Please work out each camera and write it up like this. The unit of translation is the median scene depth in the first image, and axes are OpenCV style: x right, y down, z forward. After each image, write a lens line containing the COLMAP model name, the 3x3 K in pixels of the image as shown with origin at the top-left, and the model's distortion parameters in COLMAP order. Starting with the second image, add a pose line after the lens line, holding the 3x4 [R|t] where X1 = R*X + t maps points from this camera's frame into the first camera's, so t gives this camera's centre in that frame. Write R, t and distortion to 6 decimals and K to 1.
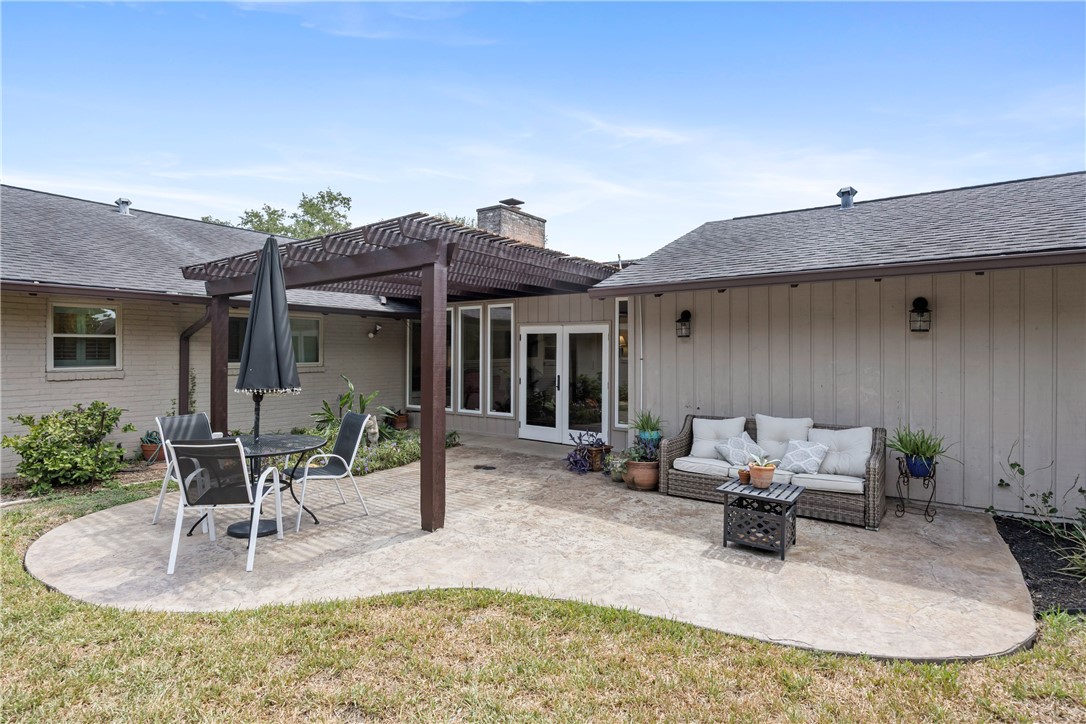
lens RADIAL K [[548.8, 0, 540.9], [0, 548.8, 356.0], [0, 0, 1]] dist [0.002871, 0.000011]
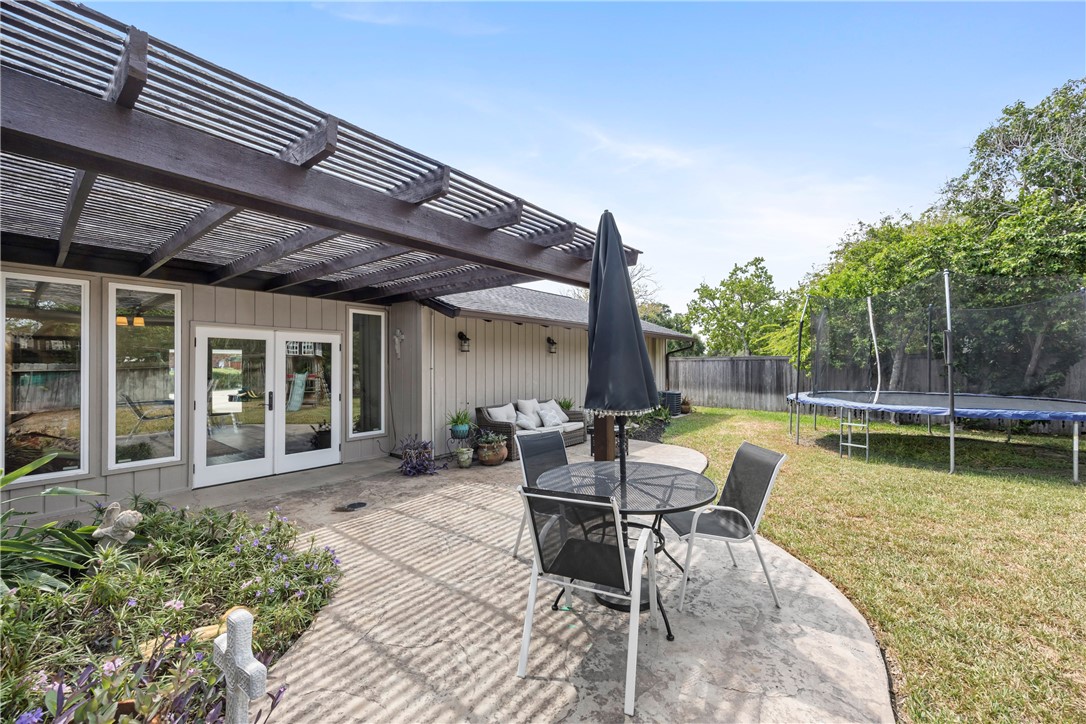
lens RADIAL K [[422.4, 0, 547.8], [0, 422.4, 358.7], [0, 0, 1]] dist [-0.000694, -0.000207]
pose [[0.026016, 0.009722, 0.999614, -0.592594], [0.009916, 0.999901, -0.009983, -0.003244], [-0.999612, 0.010172, 0.025917, 0.580080]]
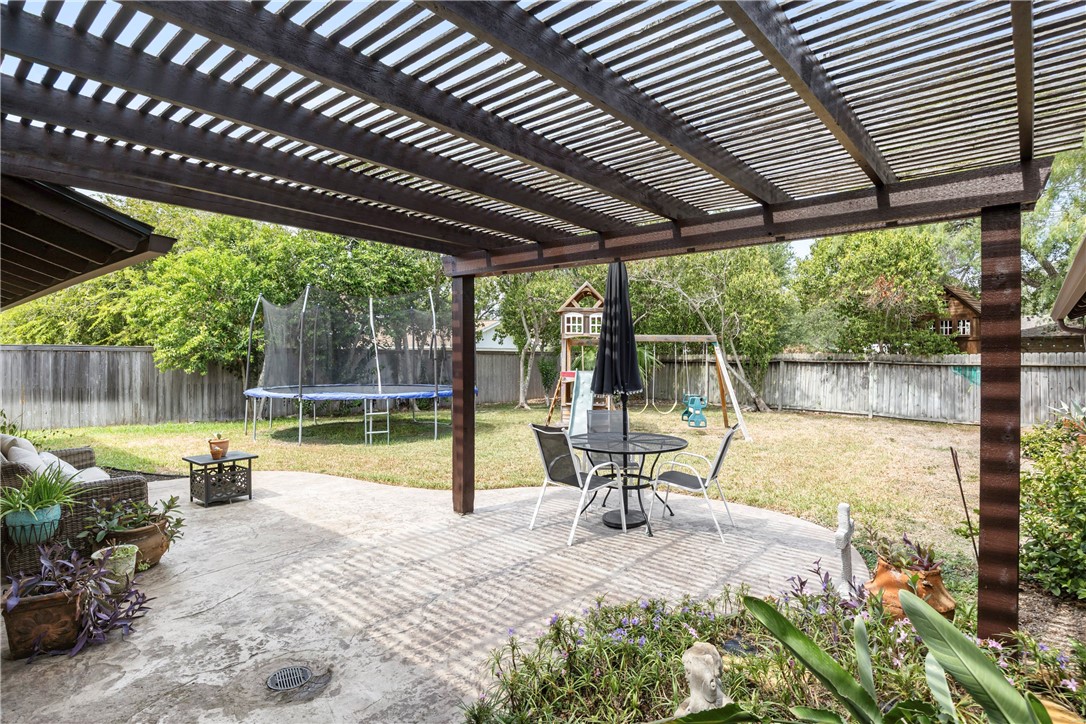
lens RADIAL K [[551.5, 0, 550.1], [0, 551.5, 350.1], [0, 0, 1]] dist [-0.015876, 0.000524]
pose [[-0.997838, -0.004965, 0.065532, -0.235930], [-0.005522, 0.999950, -0.008319, -0.005387], [-0.065487, -0.008663, -0.997816, 1.117375]]
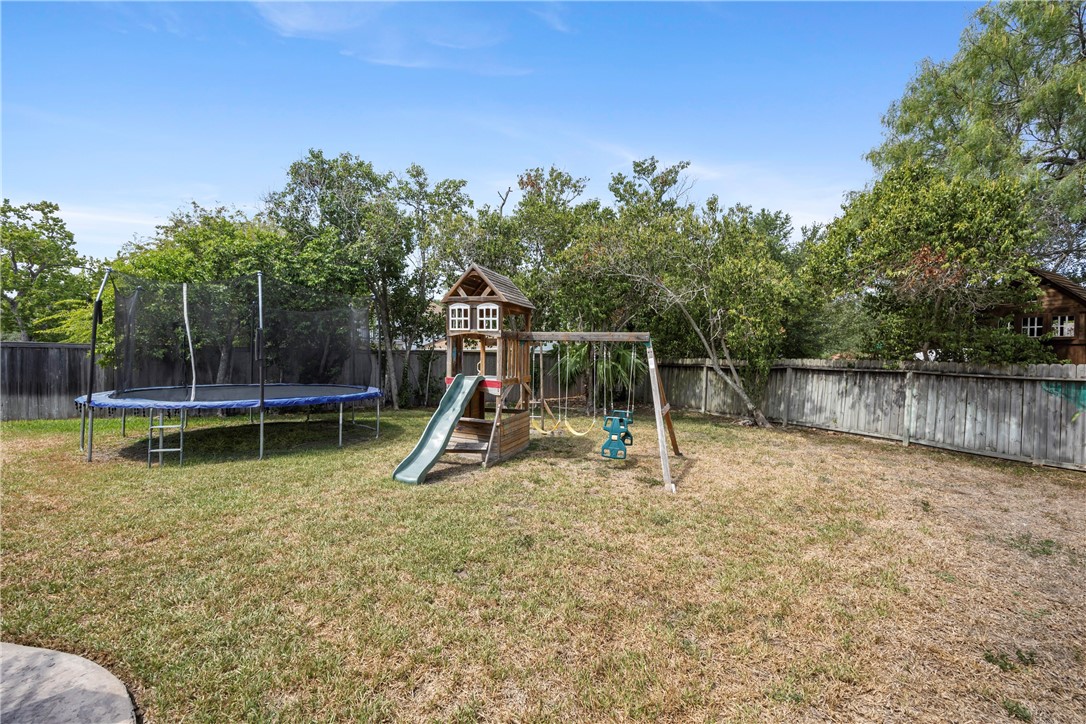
lens RADIAL K [[422.4, 0, 543.2], [0, 422.4, 364.2], [0, 0, 1]] dist [-0.000694, -0.000207]
pose [[-0.960827, -0.023308, 0.276167, -0.575947], [-0.018221, 0.999614, 0.020973, -0.011210], [-0.276550, 0.015120, -0.960881, 0.526967]]
